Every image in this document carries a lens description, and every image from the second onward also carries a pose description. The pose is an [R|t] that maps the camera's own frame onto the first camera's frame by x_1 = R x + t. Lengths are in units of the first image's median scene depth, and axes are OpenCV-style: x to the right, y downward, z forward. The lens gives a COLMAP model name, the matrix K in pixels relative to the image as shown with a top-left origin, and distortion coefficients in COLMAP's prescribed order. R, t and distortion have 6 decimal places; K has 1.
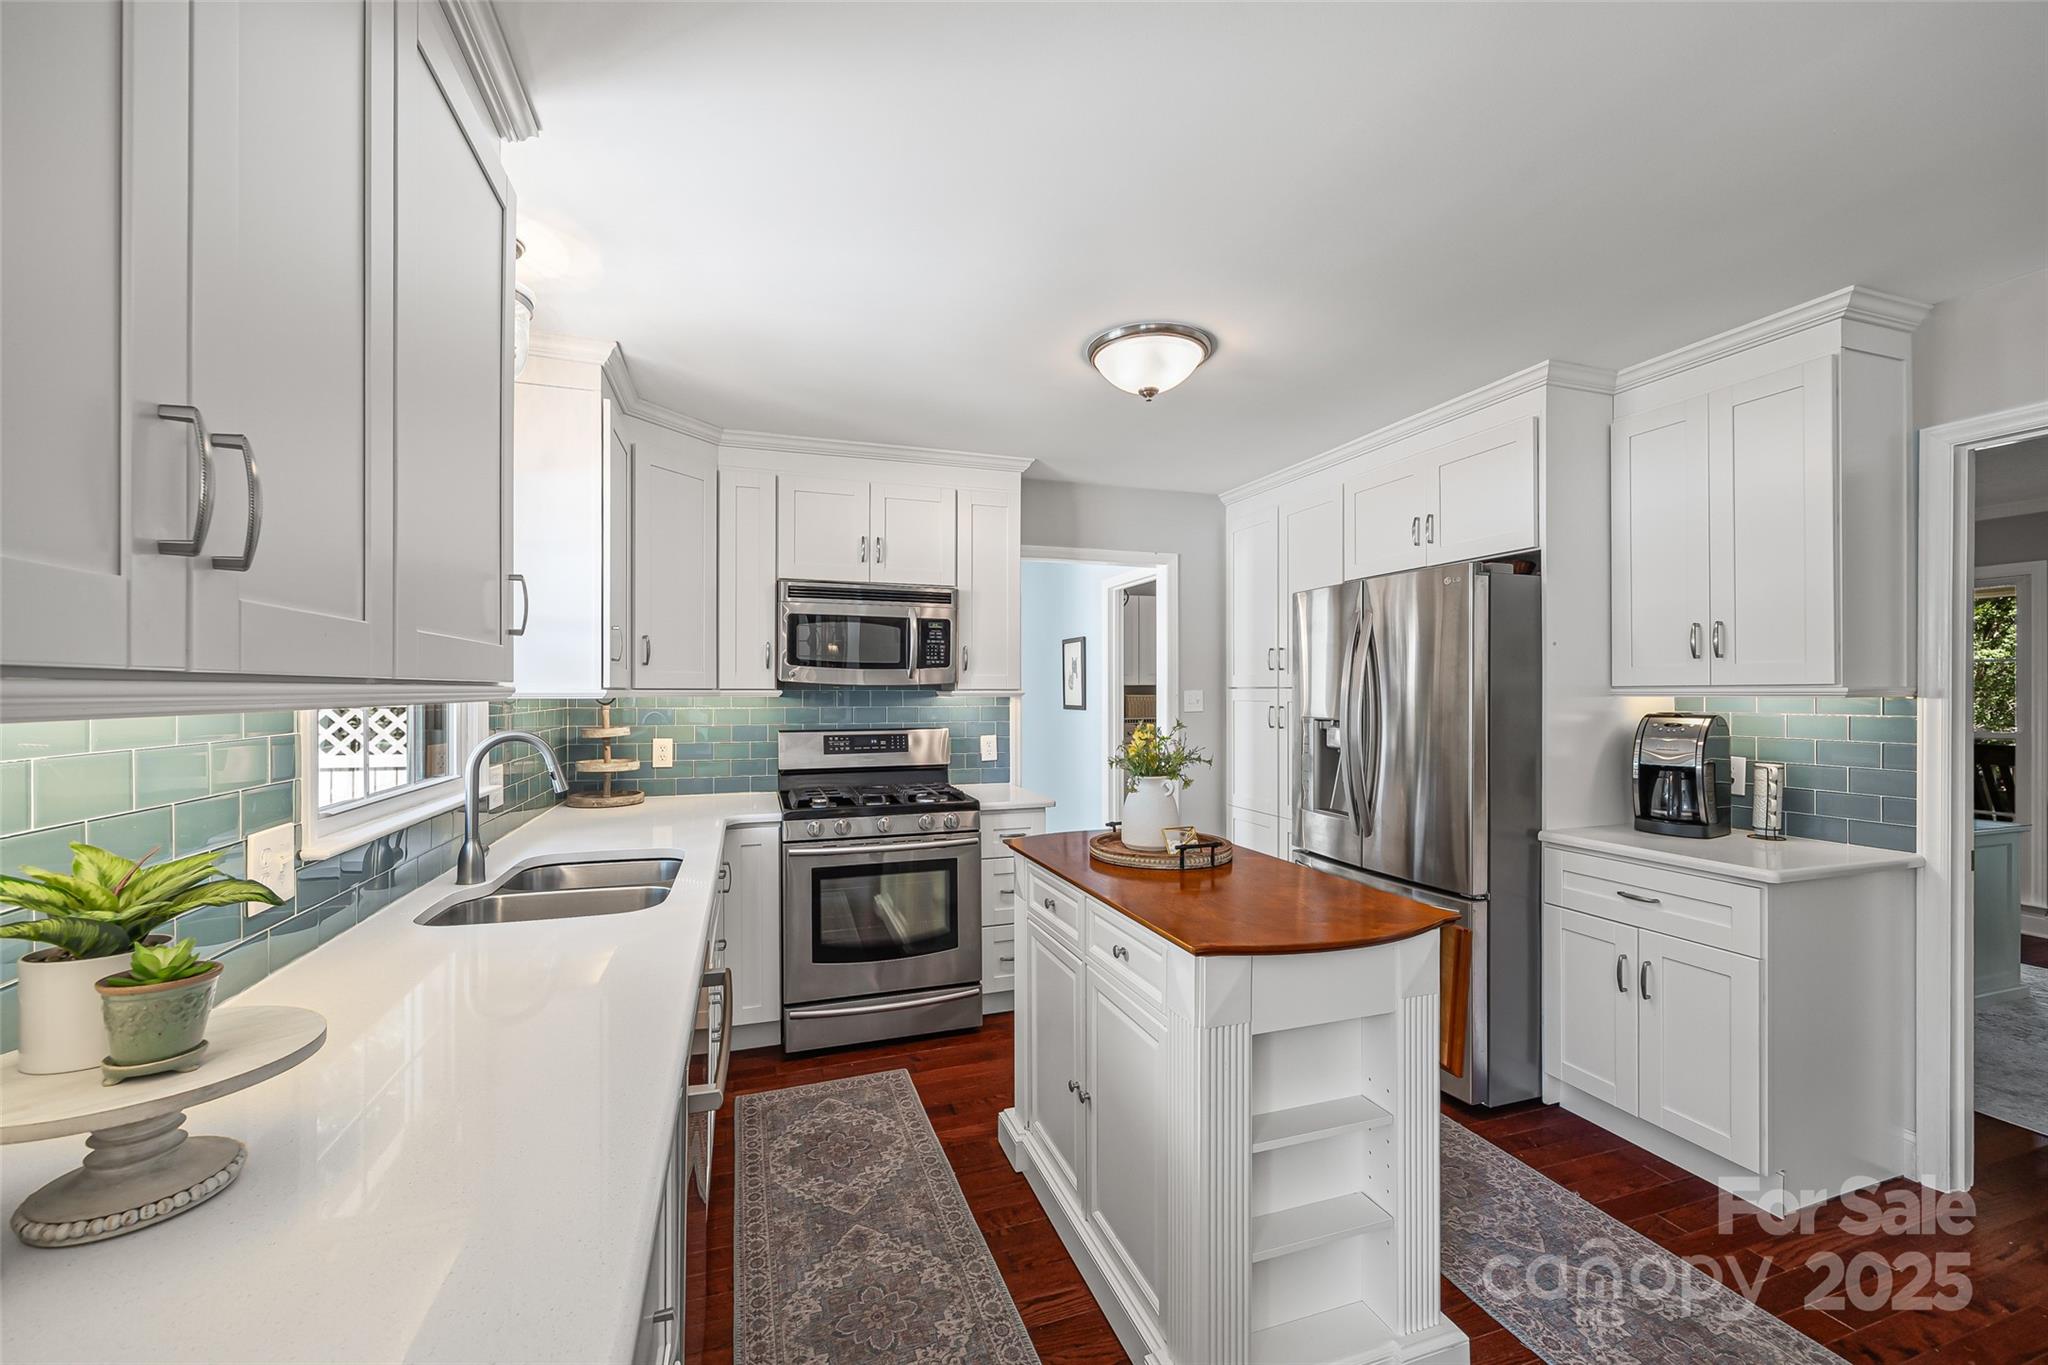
lens RADIAL K [[816.2, 0, 1025.0], [0, 816.2, 687.9], [0, 0, 1]] dist [0.002754, -0.000194]
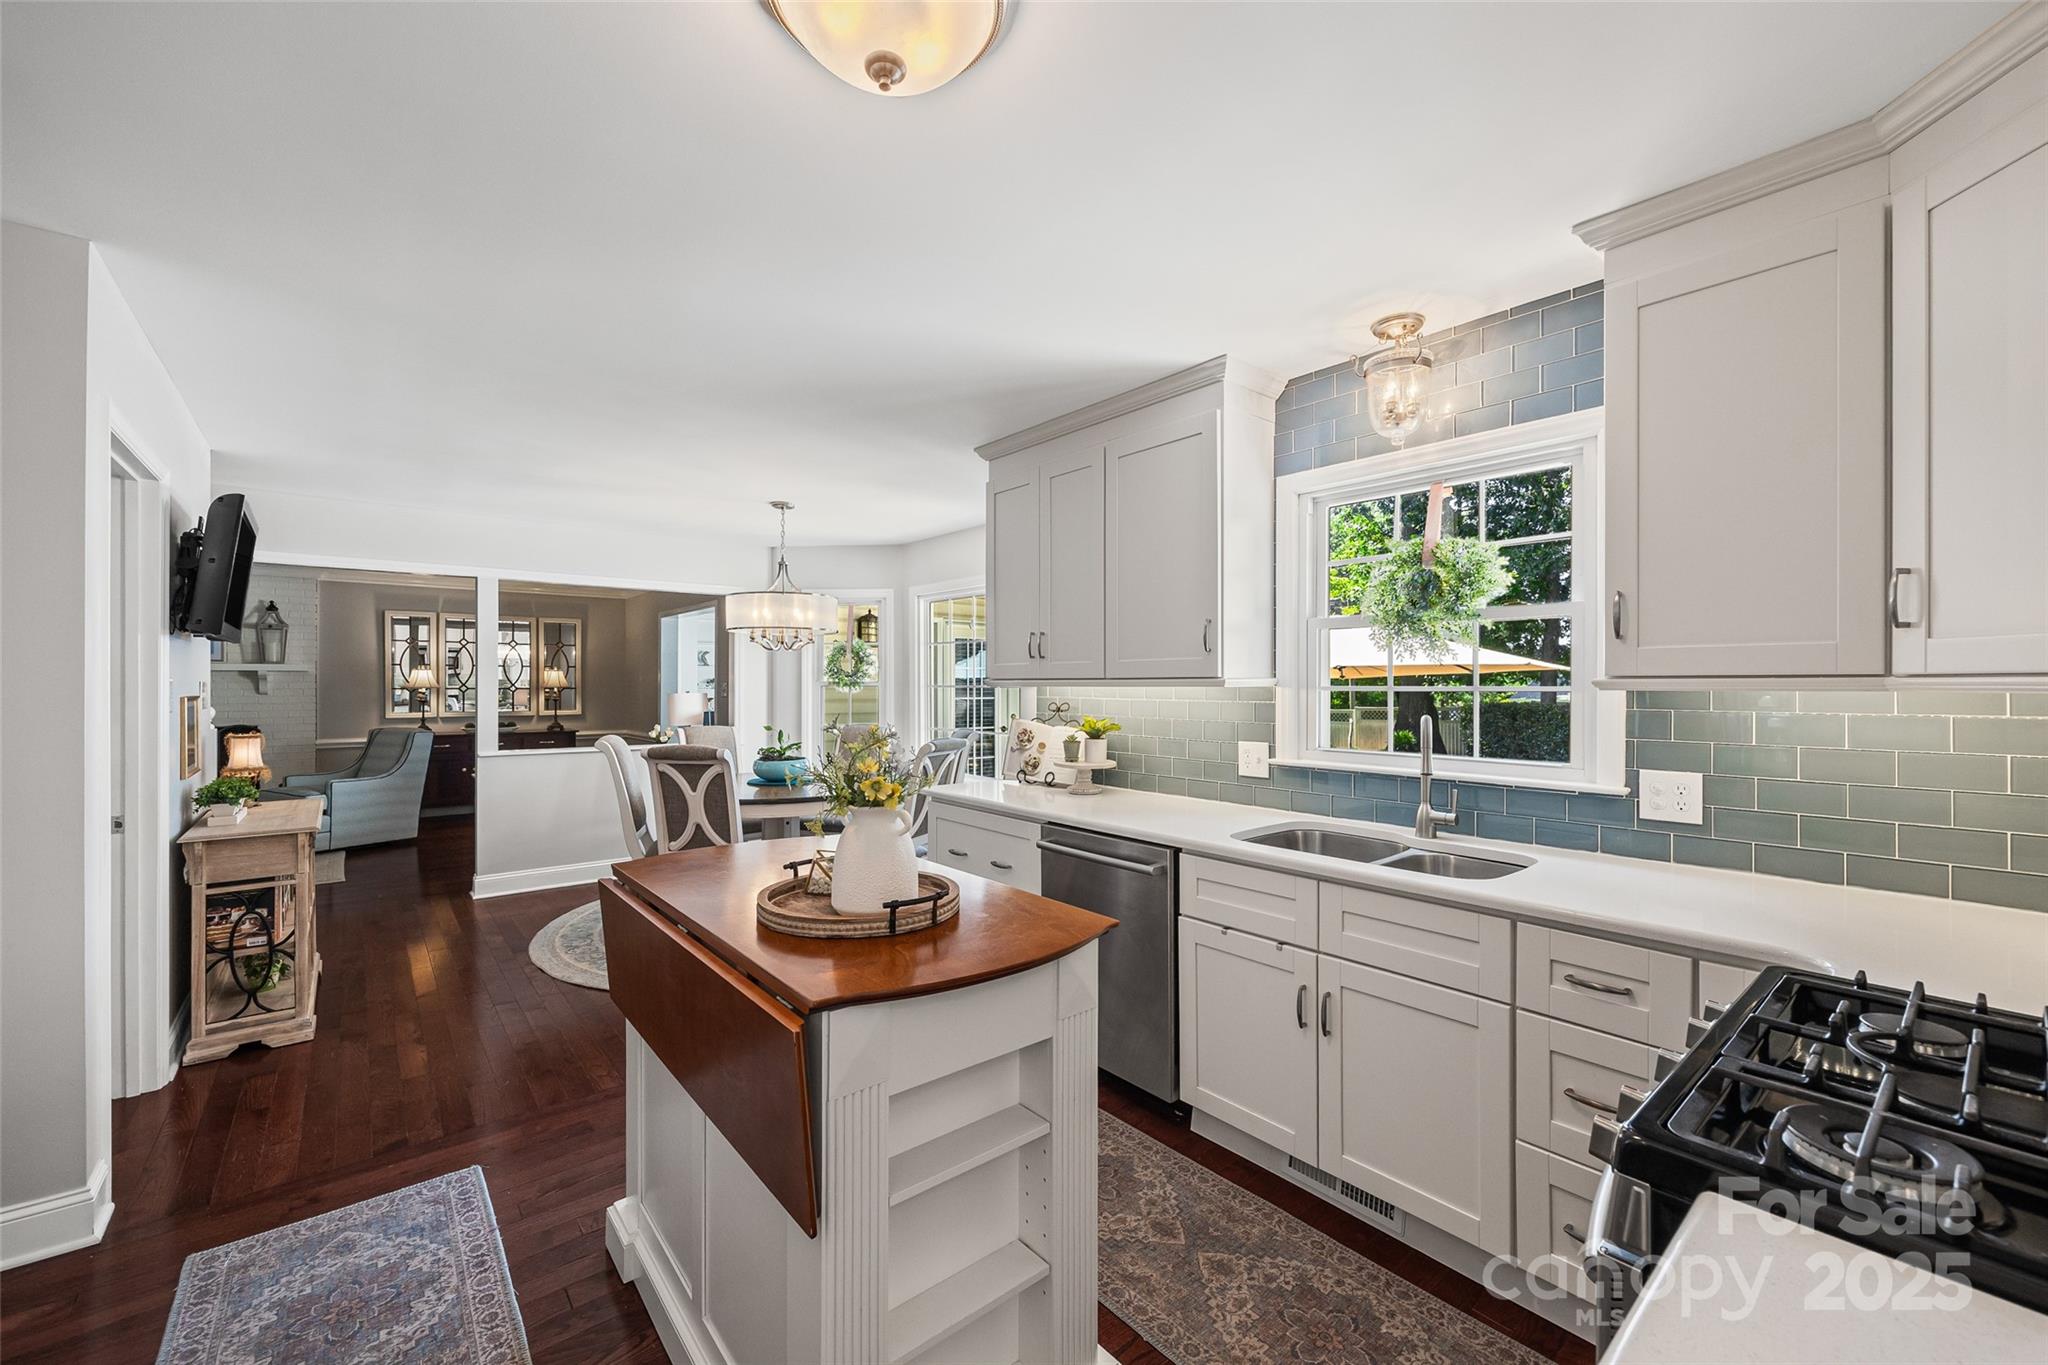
lens RADIAL K [[813.1, 0, 1041.4], [0, 813.1, 686.0], [0, 0, 1]] dist [-0.002153, -0.000544]
pose [[-0.929482, -0.000569, -0.368867, 0.182638], [-0.000363, 1.000000, -0.000629, 0.006922], [0.368867, -0.000450, -0.929482, 1.127224]]
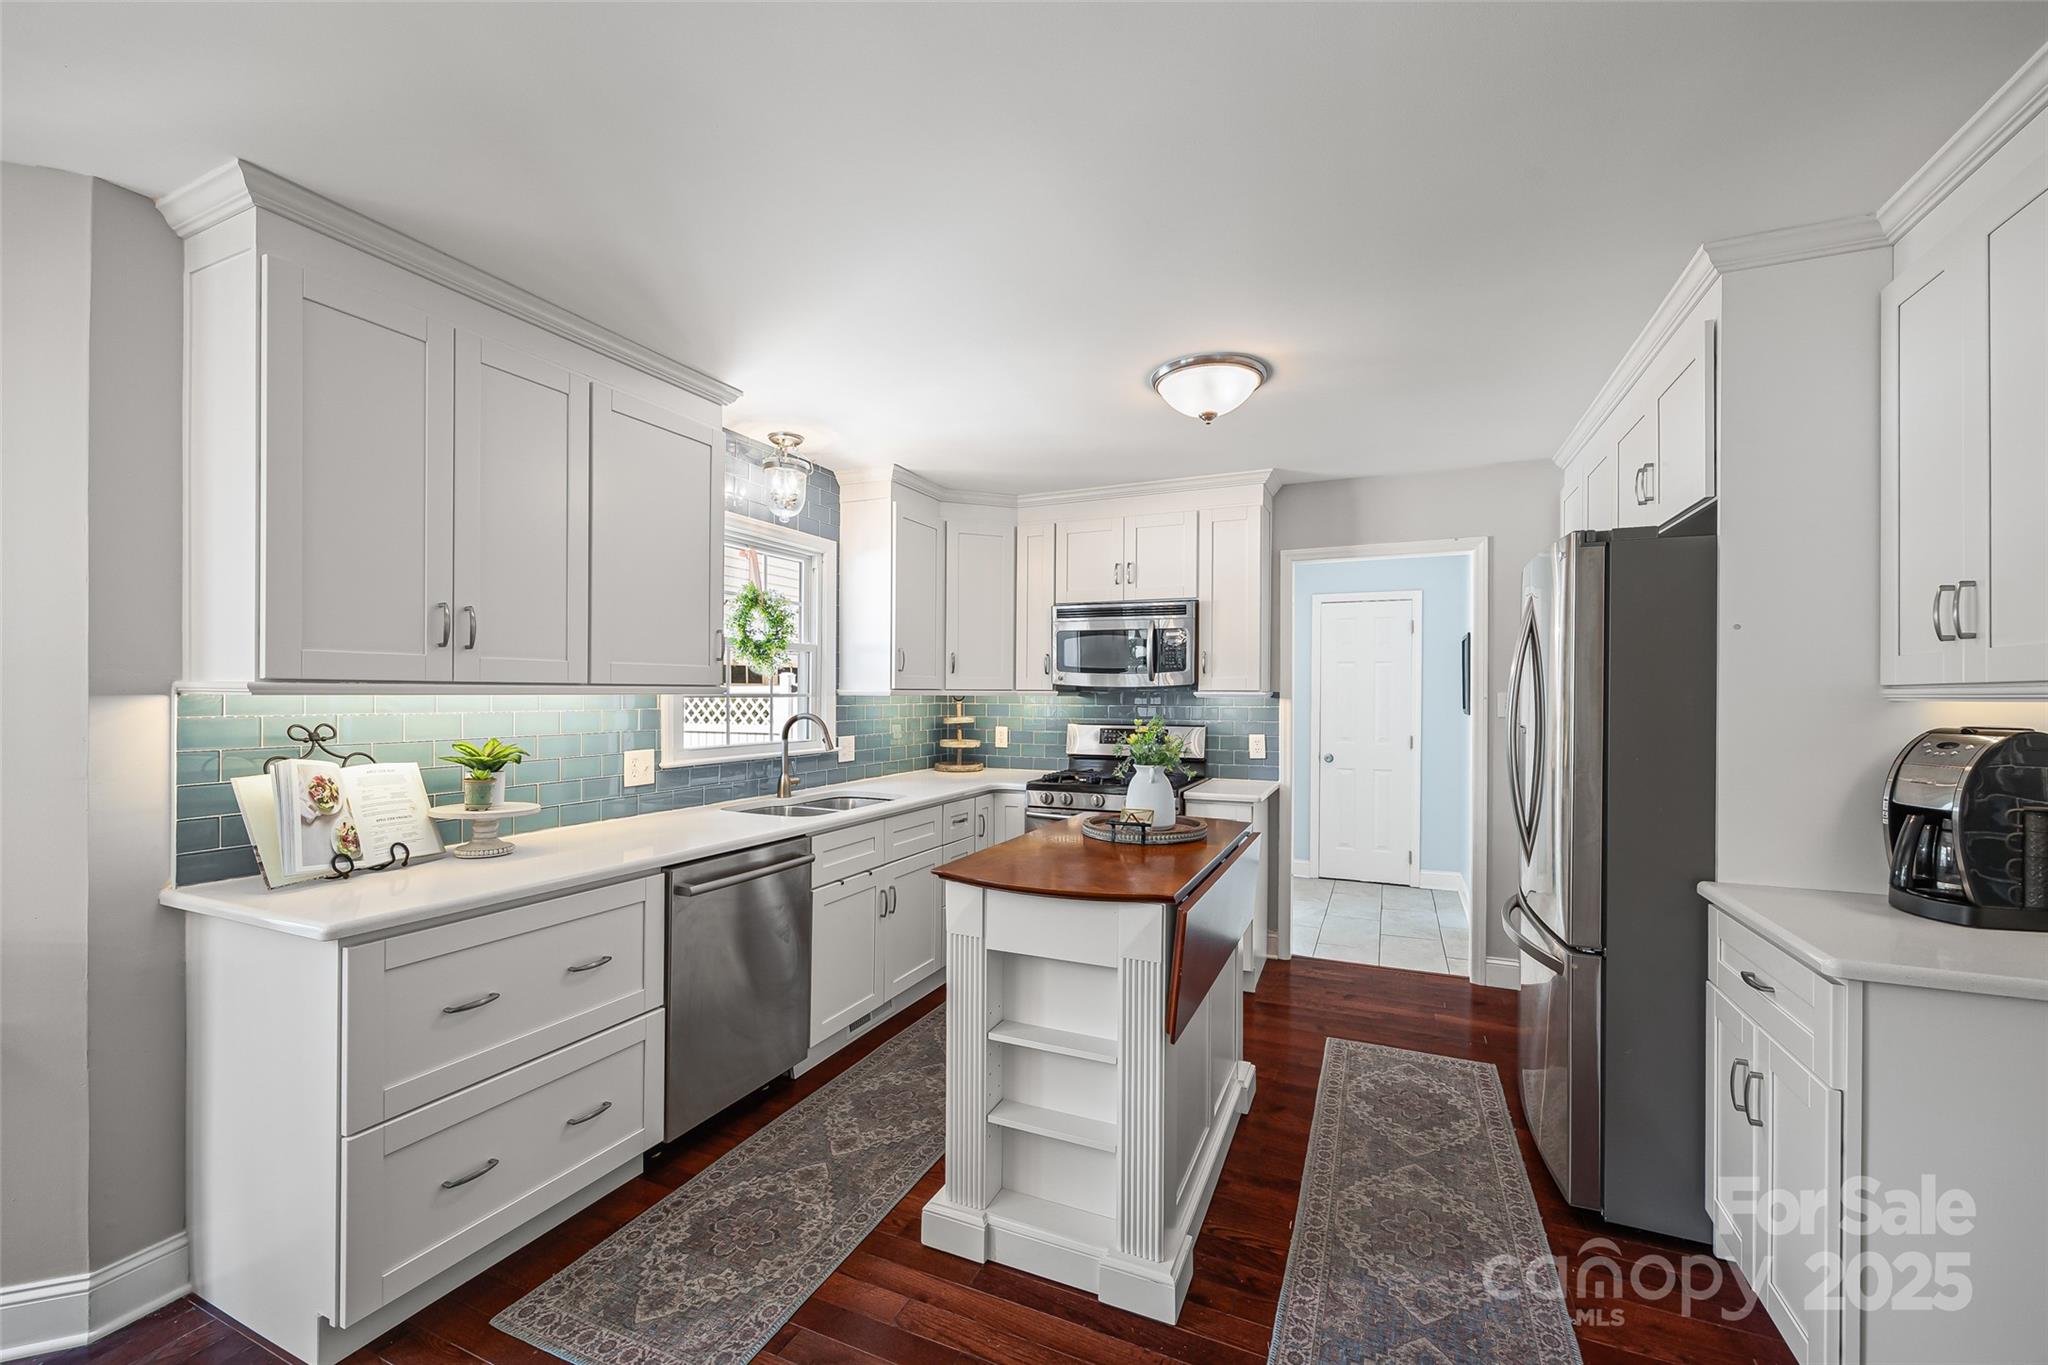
lens RADIAL K [[816.2, 0, 1025.0], [0, 816.2, 687.9], [0, 0, 1]] dist [0.002754, -0.000194]
pose [[0.732664, -0.000907, -0.680590, 0.540678], [-0.002356, 0.999990, -0.003868, 0.003176], [0.680586, 0.004438, 0.732654, 0.030662]]
